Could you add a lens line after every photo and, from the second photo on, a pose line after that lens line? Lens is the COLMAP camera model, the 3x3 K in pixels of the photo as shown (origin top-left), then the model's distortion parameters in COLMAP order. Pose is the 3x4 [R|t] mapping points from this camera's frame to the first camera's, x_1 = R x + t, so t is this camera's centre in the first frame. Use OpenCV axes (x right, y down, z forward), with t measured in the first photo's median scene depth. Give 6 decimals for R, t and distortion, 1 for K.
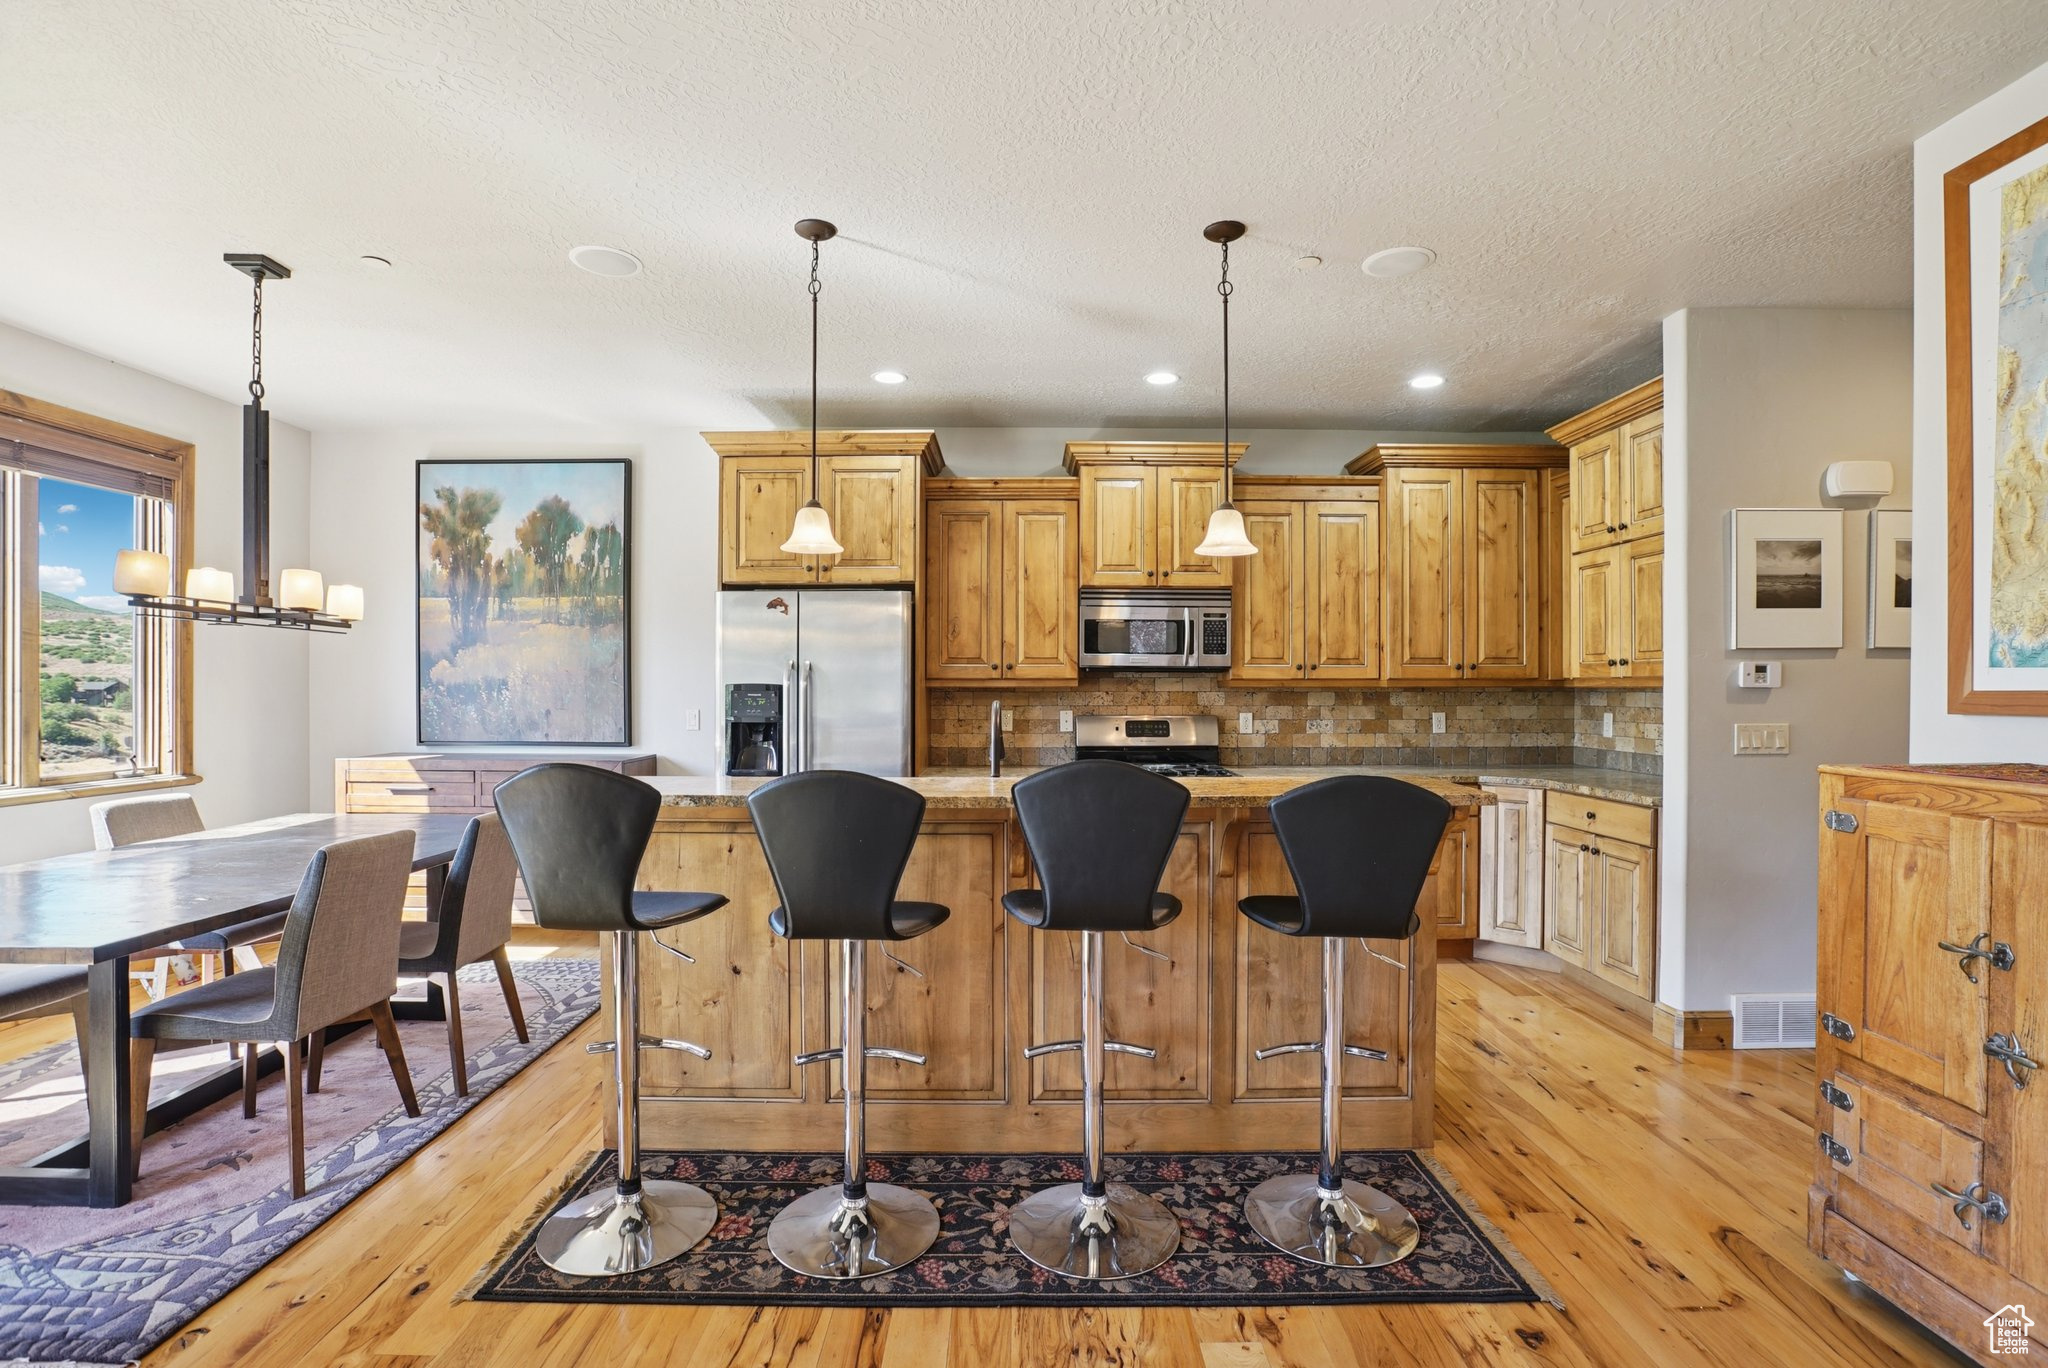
lens RADIAL K [[949.3, 0, 1018.9], [0, 949.3, 692.5], [0, 0, 1]] dist [-0.053465, 0.020800]
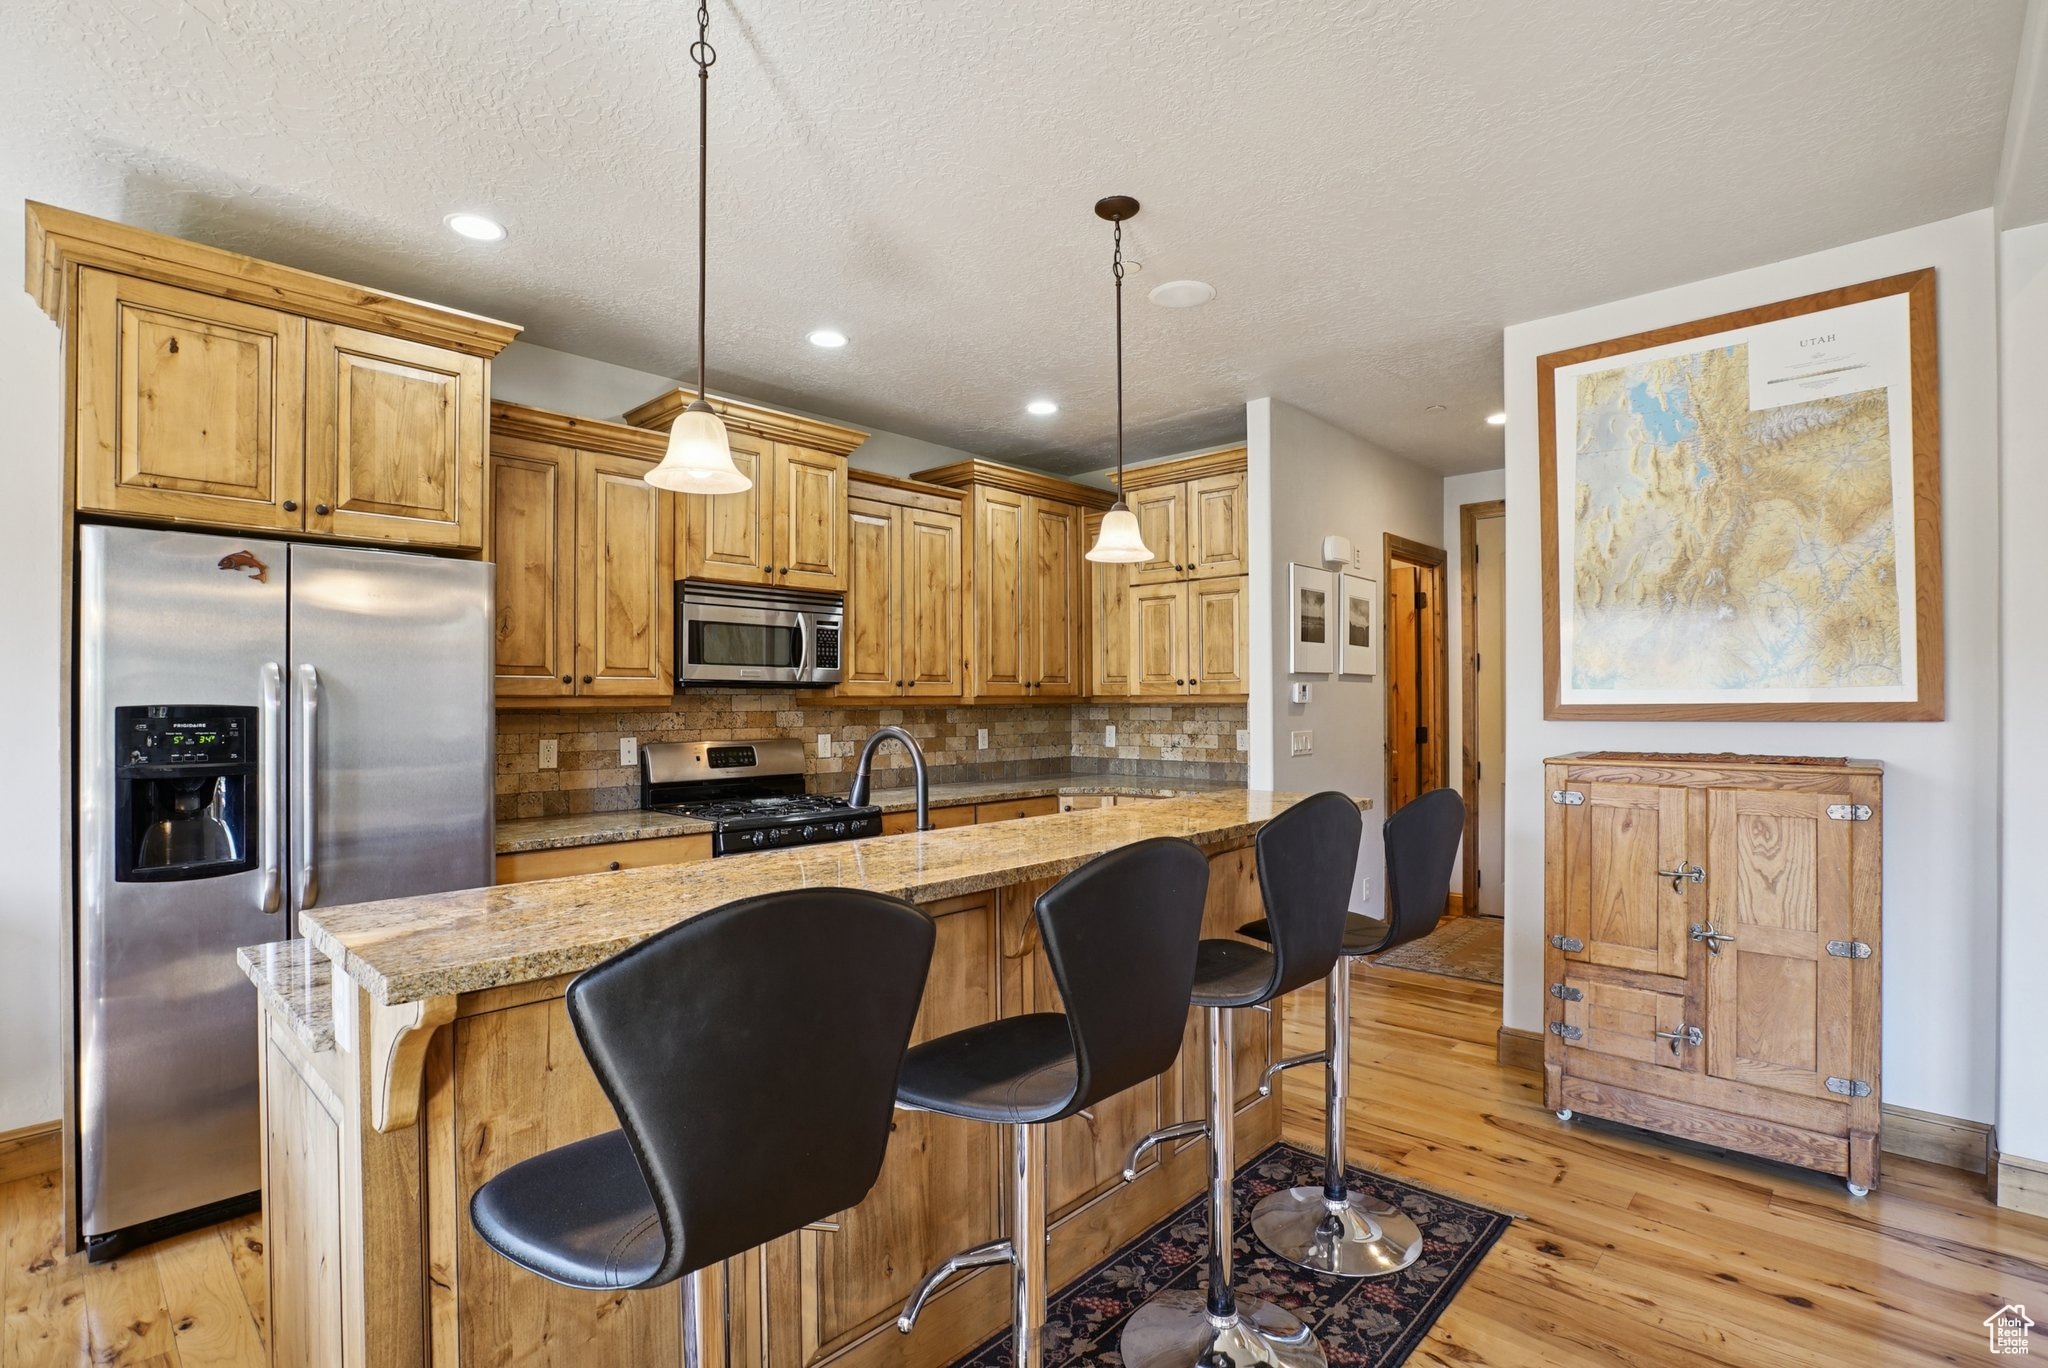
lens RADIAL K [[969.0, 0, 1025.5], [0, 969.0, 700.8], [0, 0, 1]] dist [-0.065327, 0.027779]
pose [[0.685816, -0.002839, 0.727769, -0.330736], [0.009650, 0.999940, -0.005193, -0.003977], [-0.727711, 0.010584, 0.685803, 0.272803]]
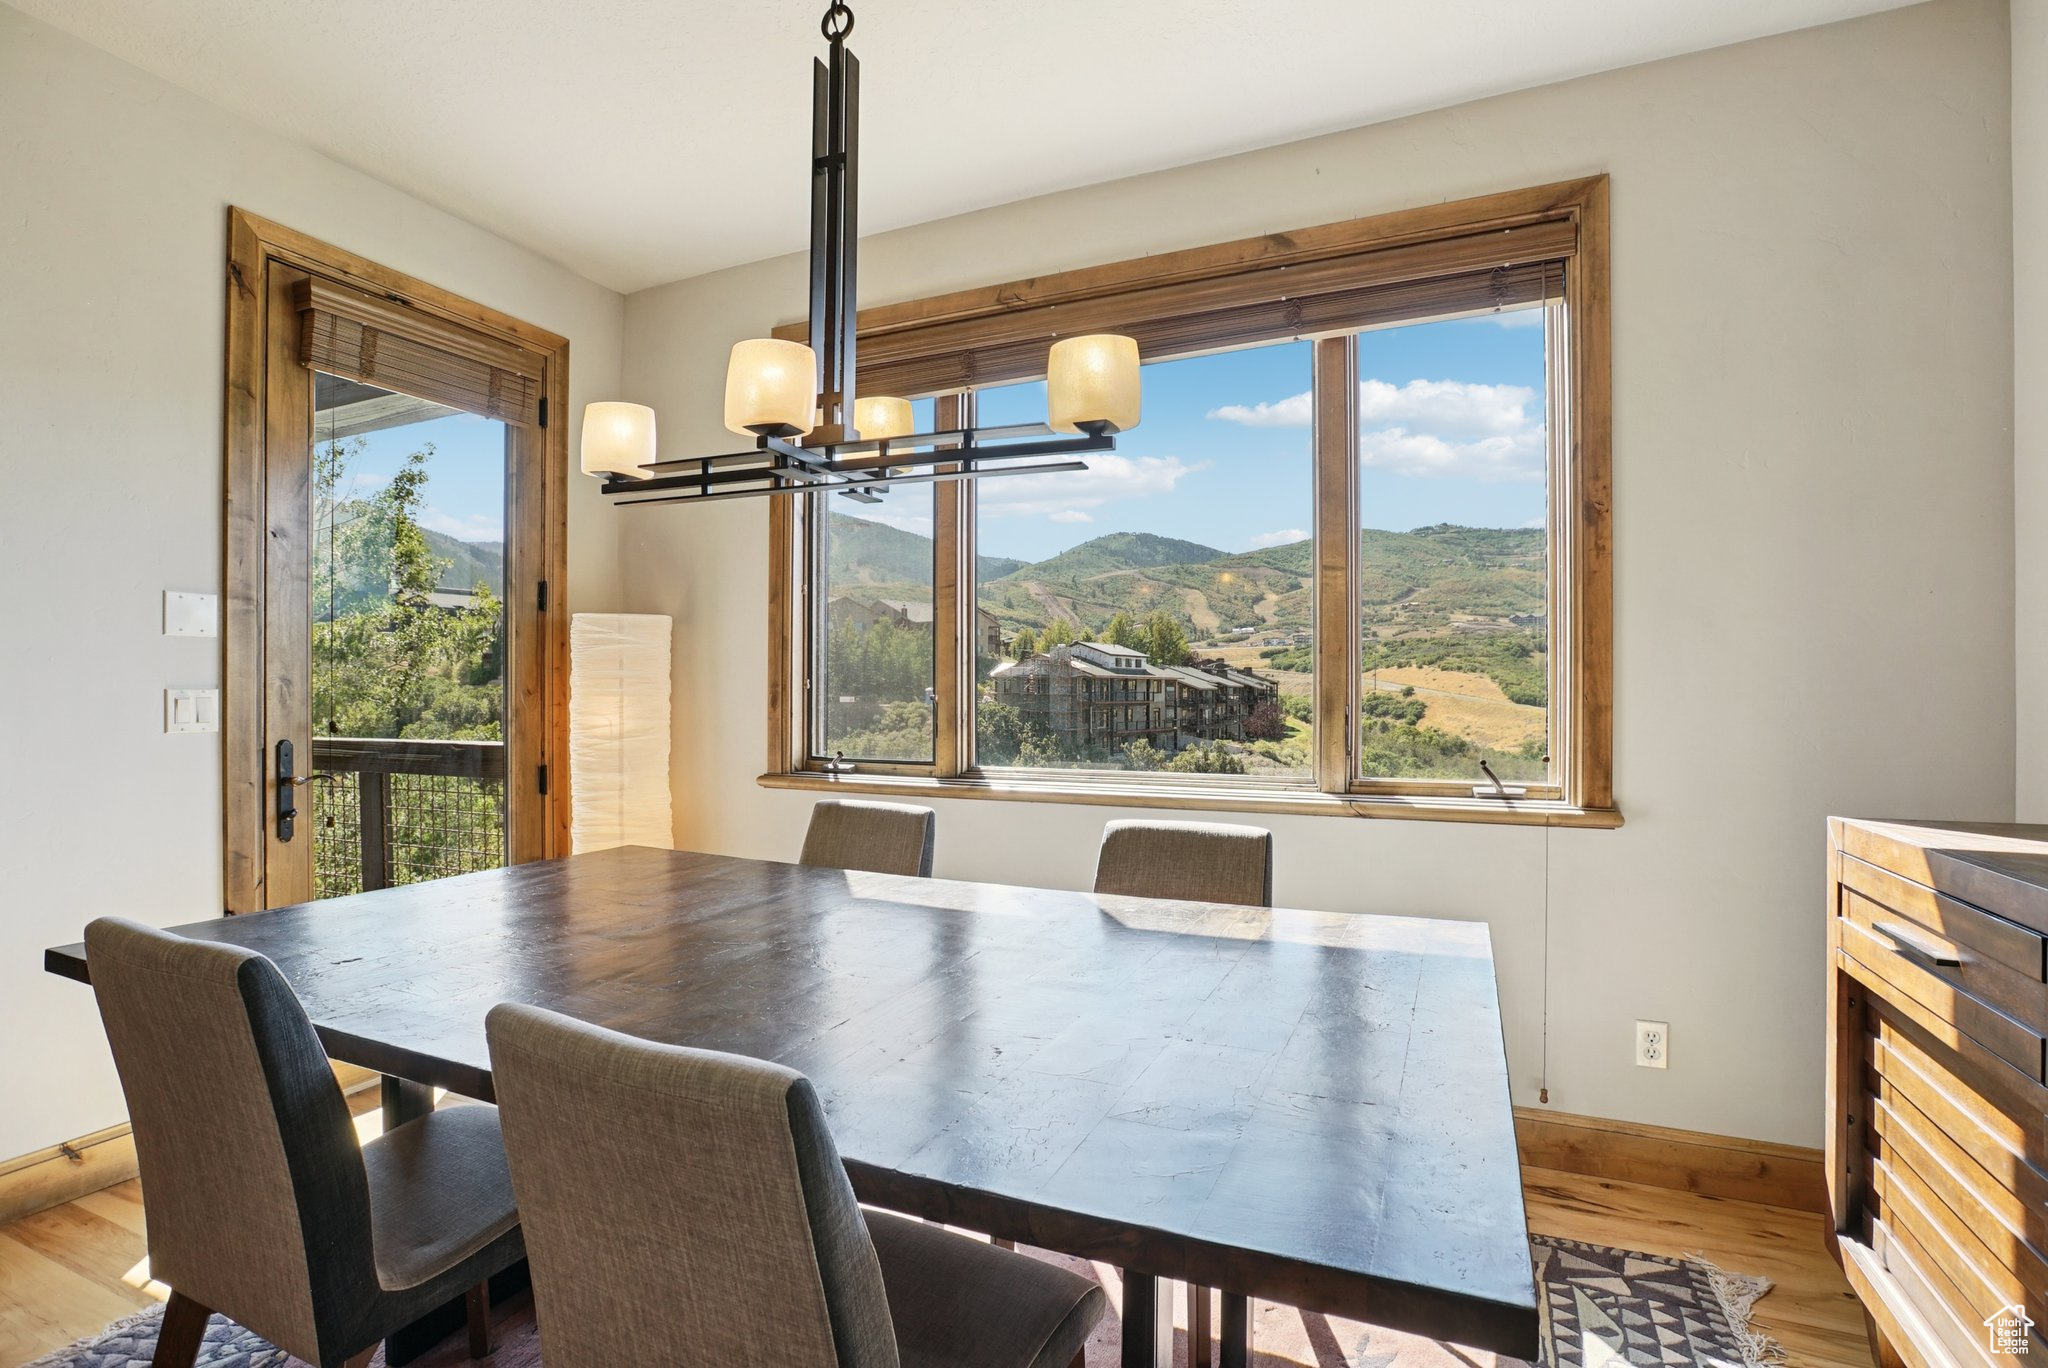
lens RADIAL K [[969.0, 0, 1025.5], [0, 969.0, 700.8], [0, 0, 1]] dist [-0.065327, 0.027779]
pose [[-0.407142, 0.005332, -0.913349, -0.267948], [-0.005486, 0.999951, 0.008283, 0.024480], [0.913348, 0.008383, -0.407093, 0.885129]]
